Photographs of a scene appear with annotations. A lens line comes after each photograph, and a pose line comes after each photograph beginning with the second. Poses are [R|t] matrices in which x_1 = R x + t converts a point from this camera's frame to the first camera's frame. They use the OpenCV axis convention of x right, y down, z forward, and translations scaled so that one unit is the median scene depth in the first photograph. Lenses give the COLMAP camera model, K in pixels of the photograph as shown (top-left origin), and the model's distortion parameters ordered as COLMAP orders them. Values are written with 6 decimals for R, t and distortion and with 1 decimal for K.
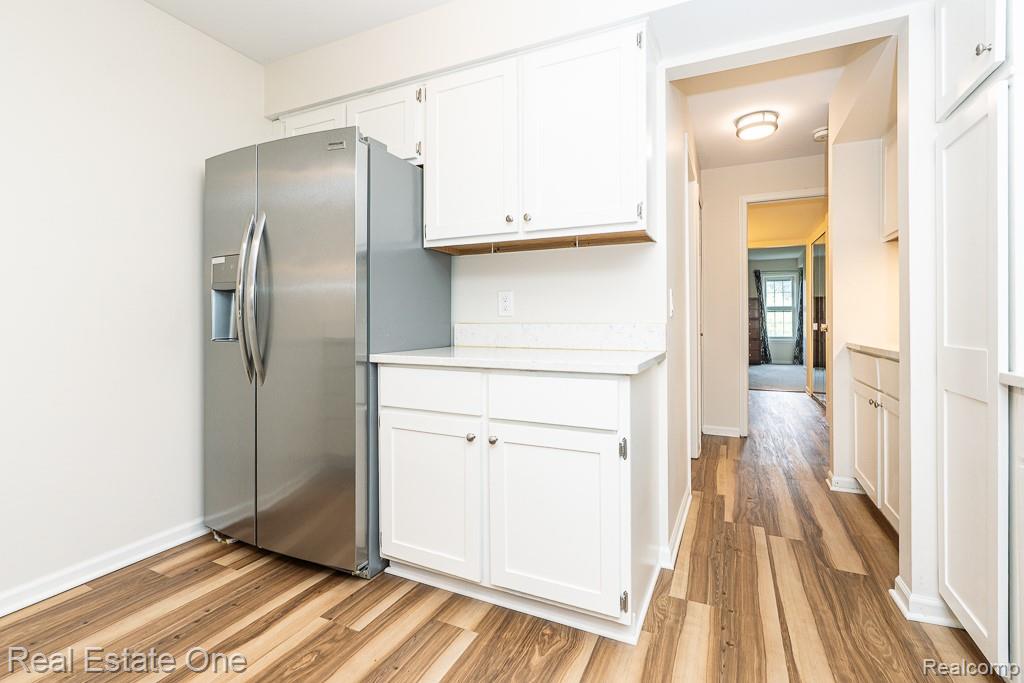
lens RADIAL K [[472.1, 0, 499.7], [0, 472.1, 323.0], [0, 0, 1]] dist [-0.008633, 0.002848]
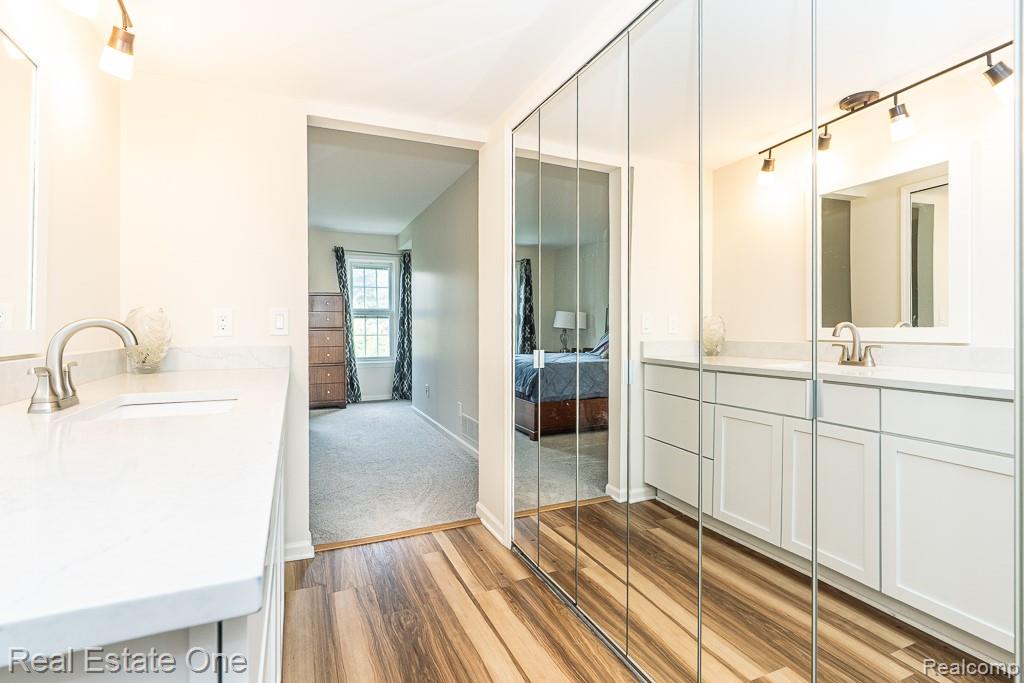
lens RADIAL K [[472.1, 0, 507.6], [0, 472.1, 330.9], [0, 0, 1]] dist [-0.008633, 0.002848]
pose [[0.628573, -0.003505, 0.777743, 1.062199], [-0.000047, 0.999990, 0.004545, -0.045424], [-0.777751, -0.002893, 0.628566, 2.259189]]
